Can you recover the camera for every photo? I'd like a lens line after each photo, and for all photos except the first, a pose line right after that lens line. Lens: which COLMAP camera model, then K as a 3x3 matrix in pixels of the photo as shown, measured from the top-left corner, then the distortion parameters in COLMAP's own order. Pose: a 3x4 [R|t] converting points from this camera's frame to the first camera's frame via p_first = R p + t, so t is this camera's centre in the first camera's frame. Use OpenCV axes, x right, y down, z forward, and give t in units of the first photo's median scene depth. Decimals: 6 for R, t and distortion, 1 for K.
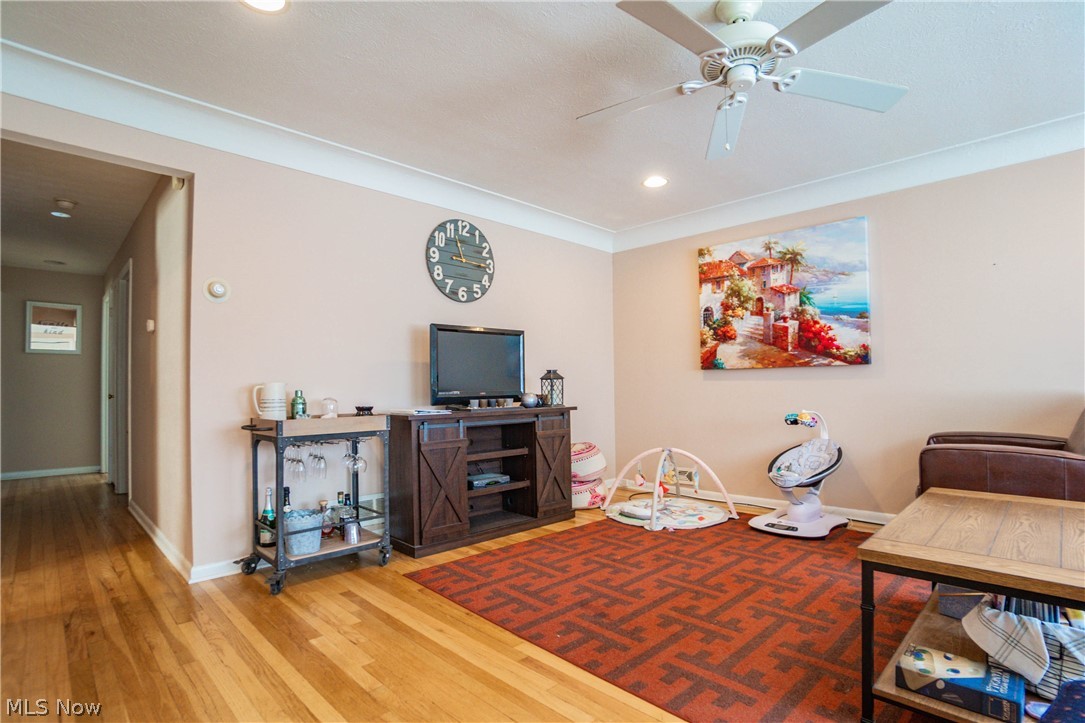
lens RADIAL K [[516.3, 0, 525.6], [0, 516.3, 373.9], [0, 0, 1]] dist [-0.043136, 0.000302]
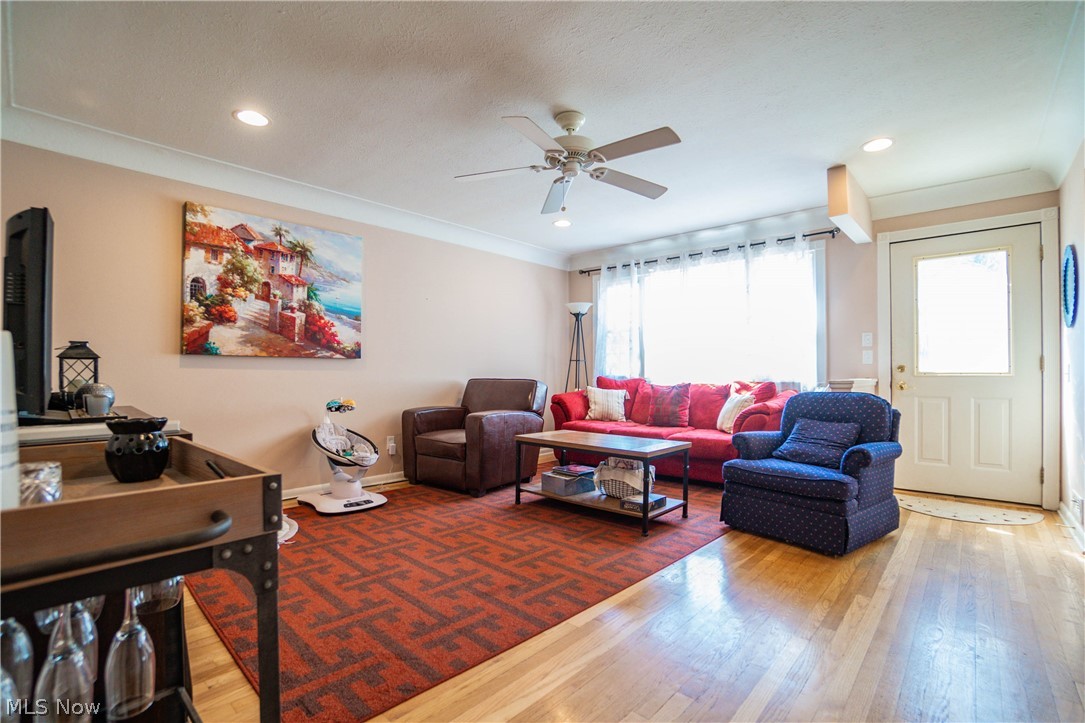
lens RADIAL K [[504.6, 0, 545.1], [0, 504.6, 372.7], [0, 0, 1]] dist [-0.084142, 0.030241]
pose [[-0.059990, 0.015633, 0.998077, -0.505955], [-0.024945, 0.999542, -0.017155, 0.022539], [-0.997887, -0.025926, -0.059573, 0.565533]]
